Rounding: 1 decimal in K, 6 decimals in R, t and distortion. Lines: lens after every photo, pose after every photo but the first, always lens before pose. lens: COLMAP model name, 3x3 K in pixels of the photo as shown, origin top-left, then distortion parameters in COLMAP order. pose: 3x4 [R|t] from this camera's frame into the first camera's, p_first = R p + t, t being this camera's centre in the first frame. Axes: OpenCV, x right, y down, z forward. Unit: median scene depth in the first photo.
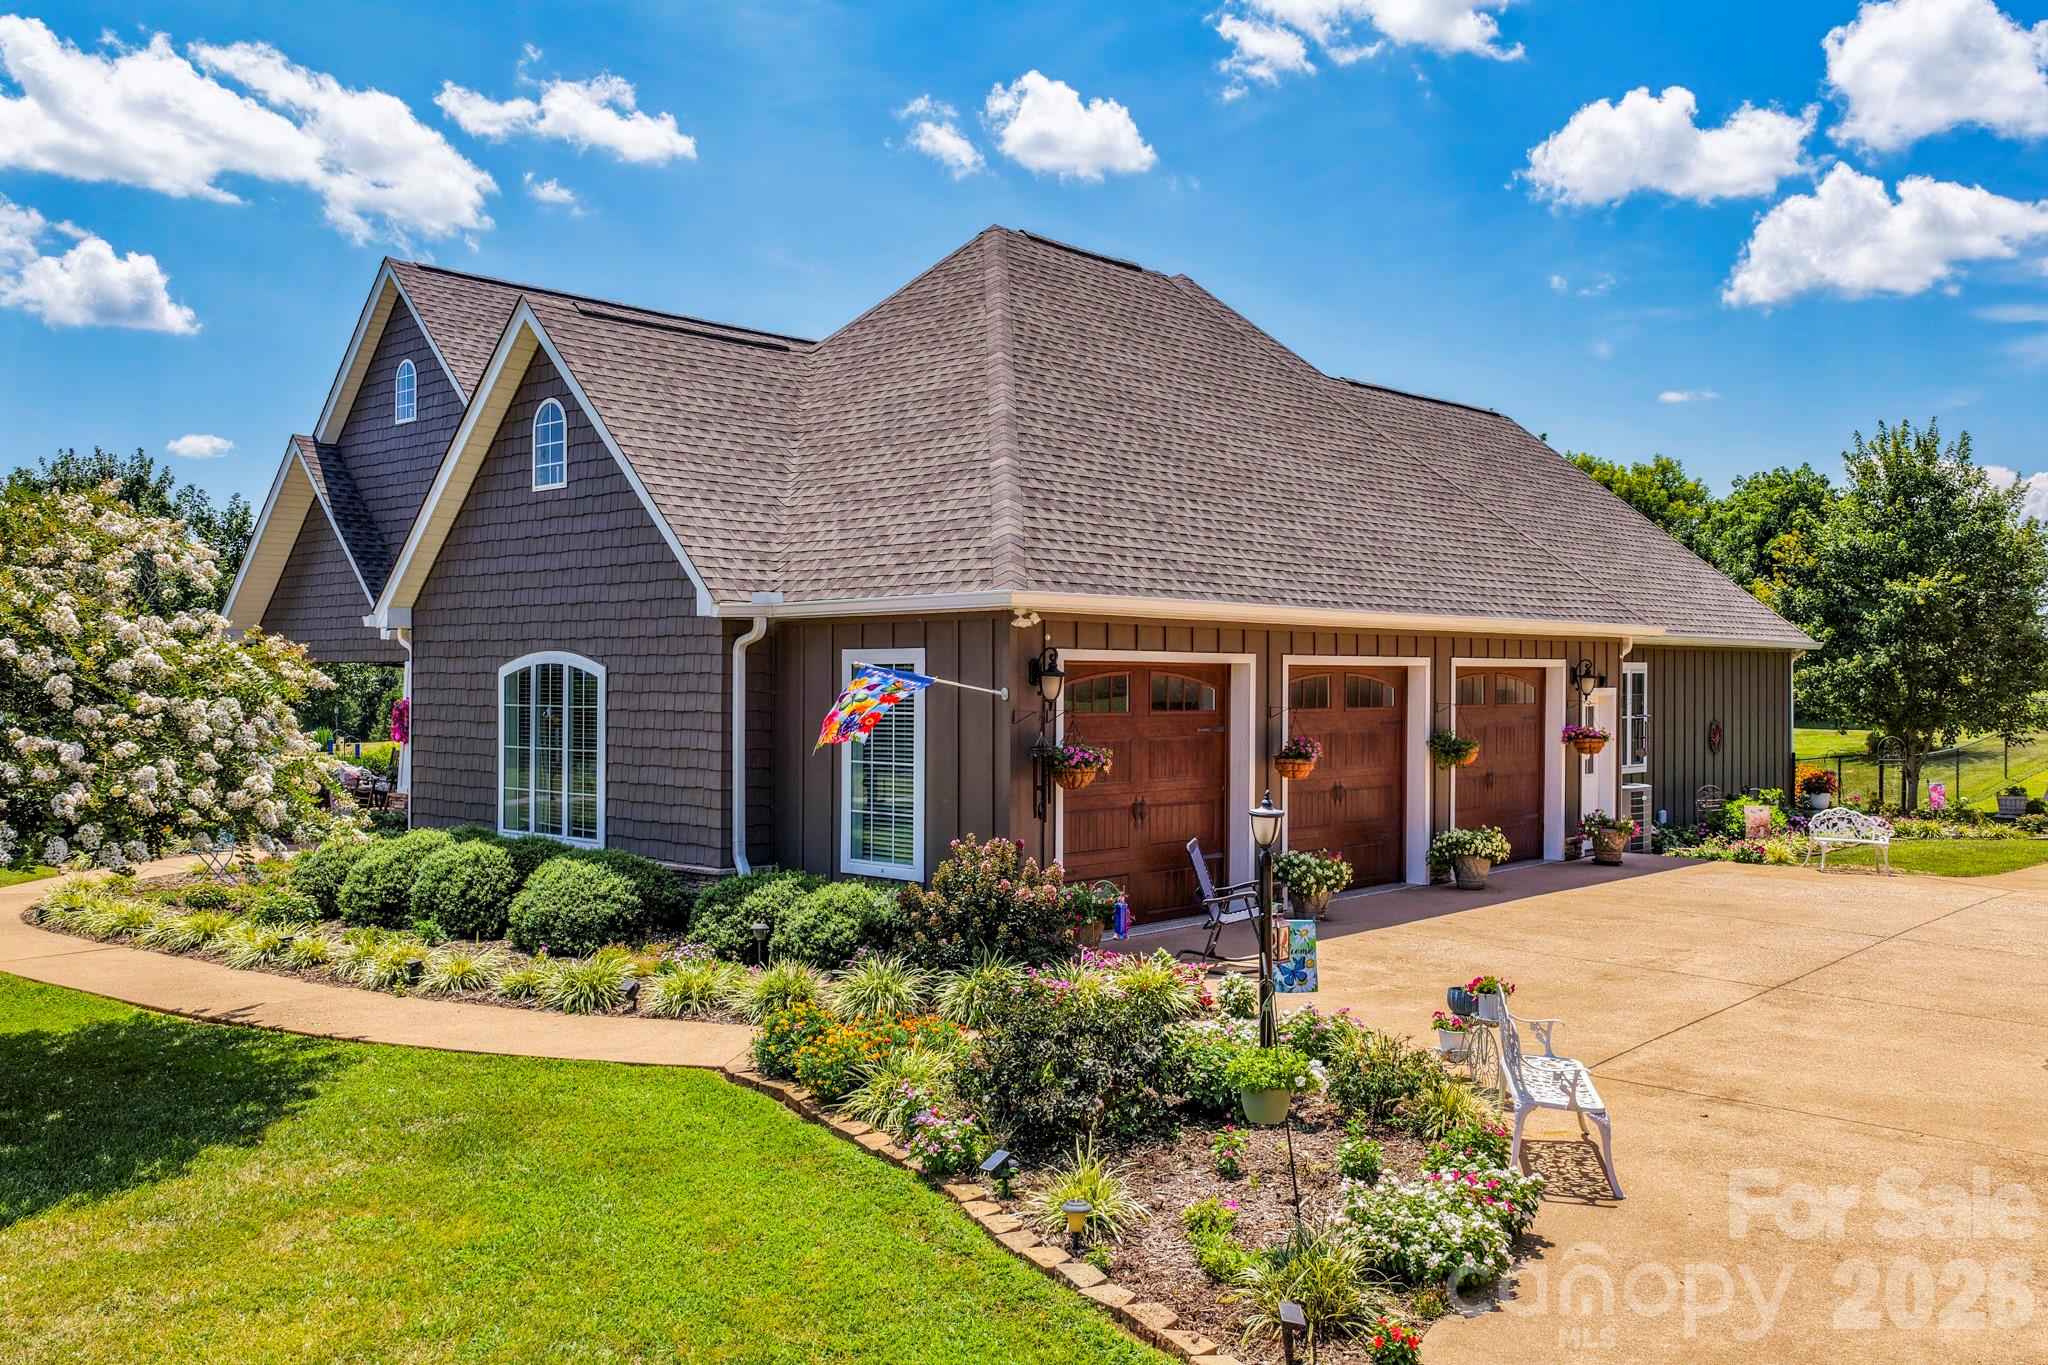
lens RADIAL K [[1729.2, 0, 1042.5], [0, 1729.2, 684.4], [0, 0, 1]] dist [0.001613, 0.060917]
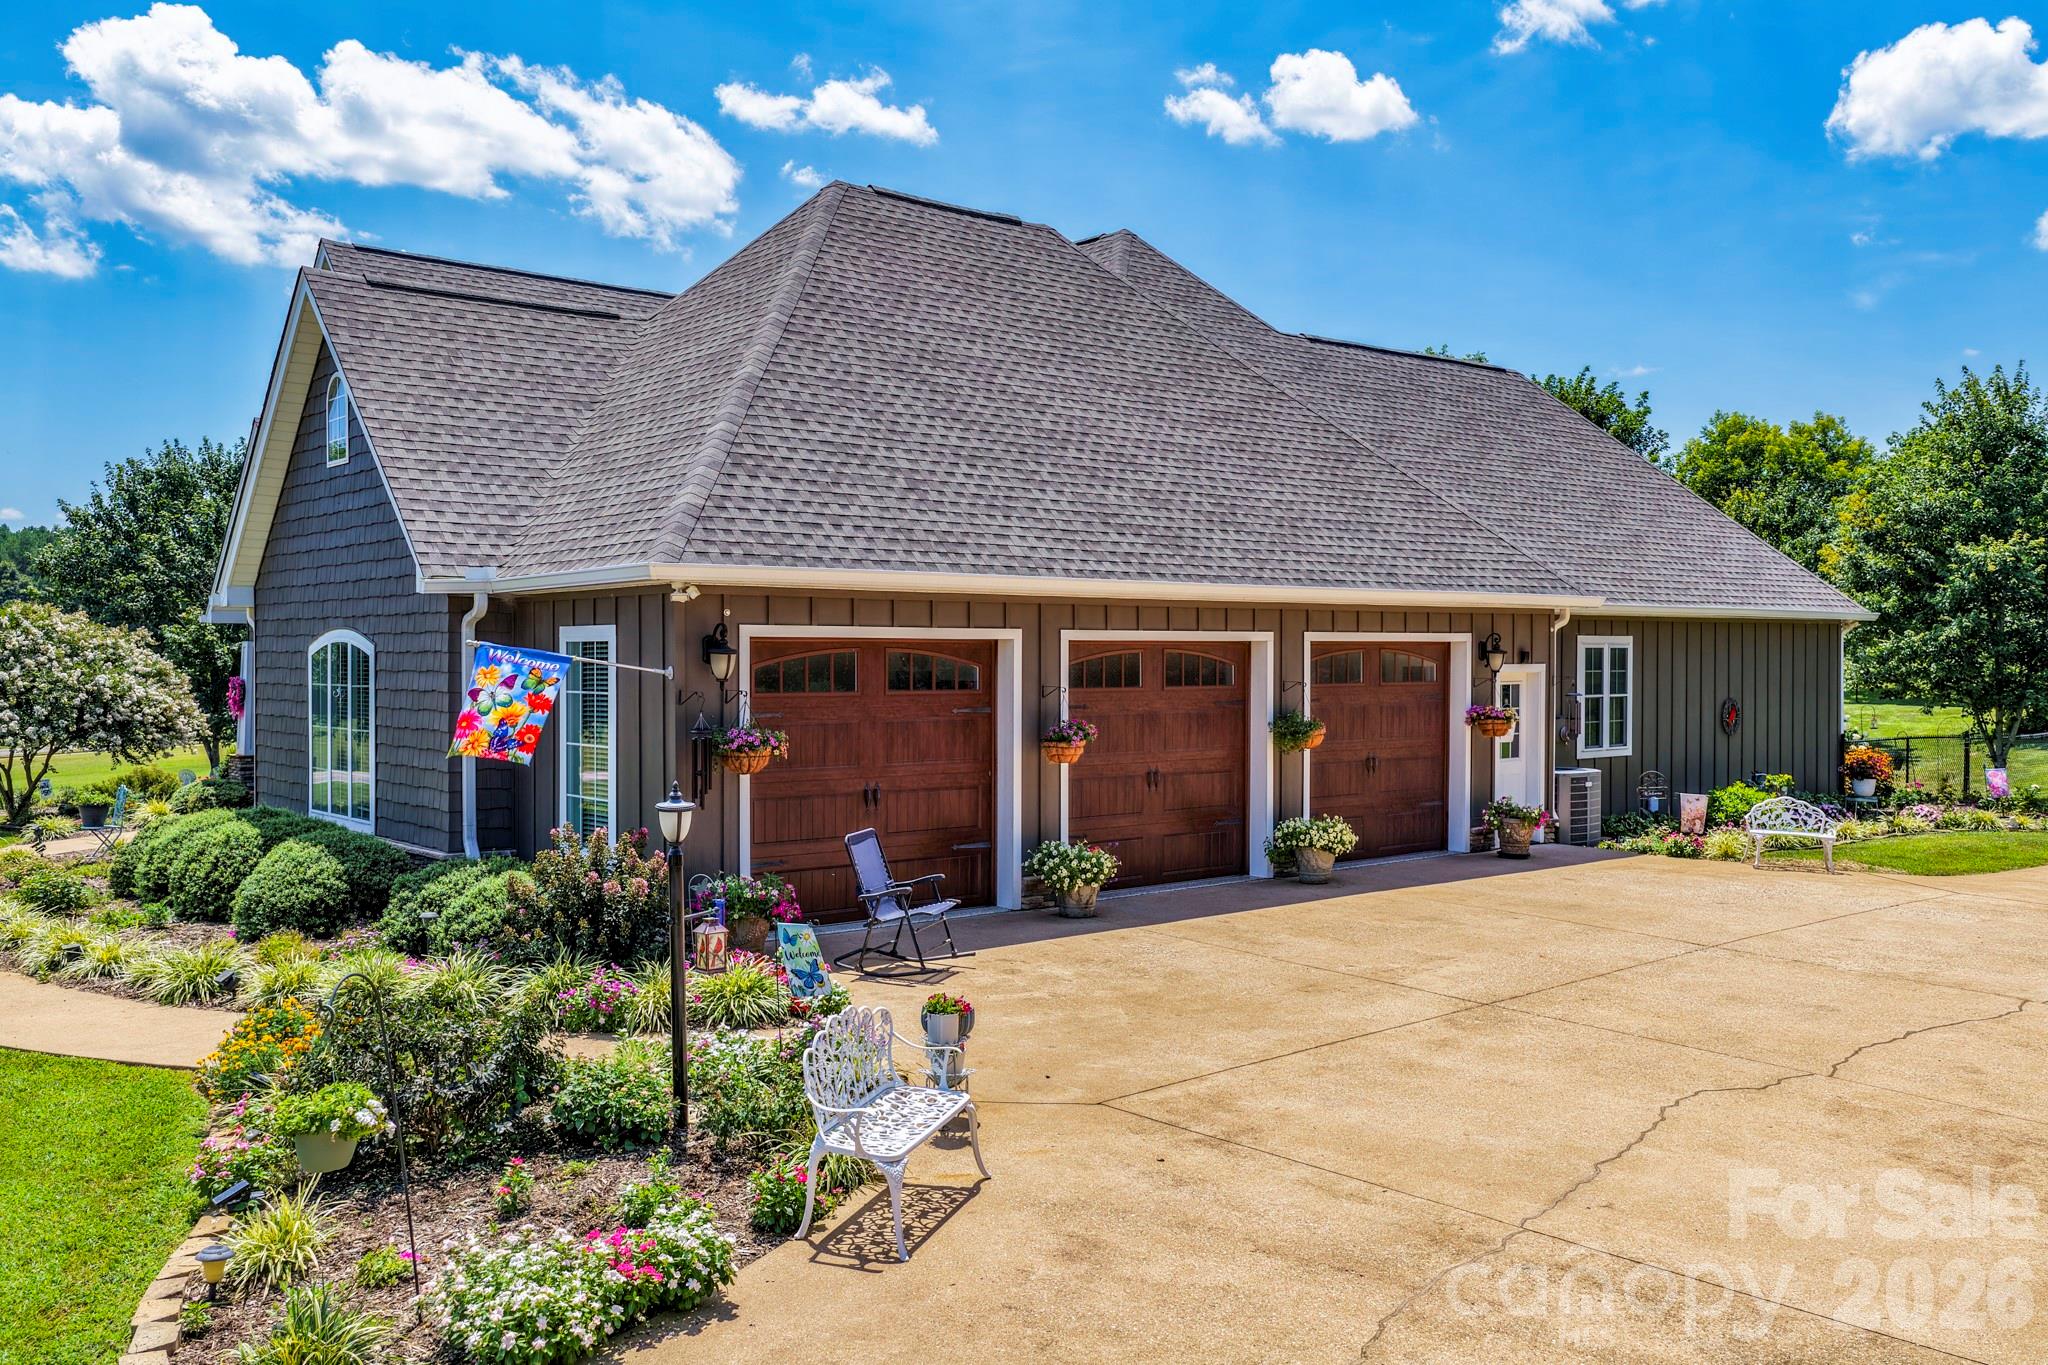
lens RADIAL K [[1729.2, 0, 1023.3], [0, 1729.2, 680.7], [0, 0, 1]] dist [0.001613, 0.060917]
pose [[0.991104, -0.000788, -0.133091, 0.224830], [0.002339, 0.999931, 0.011494, -0.000439], [0.133073, -0.011703, 0.991037, 0.071413]]
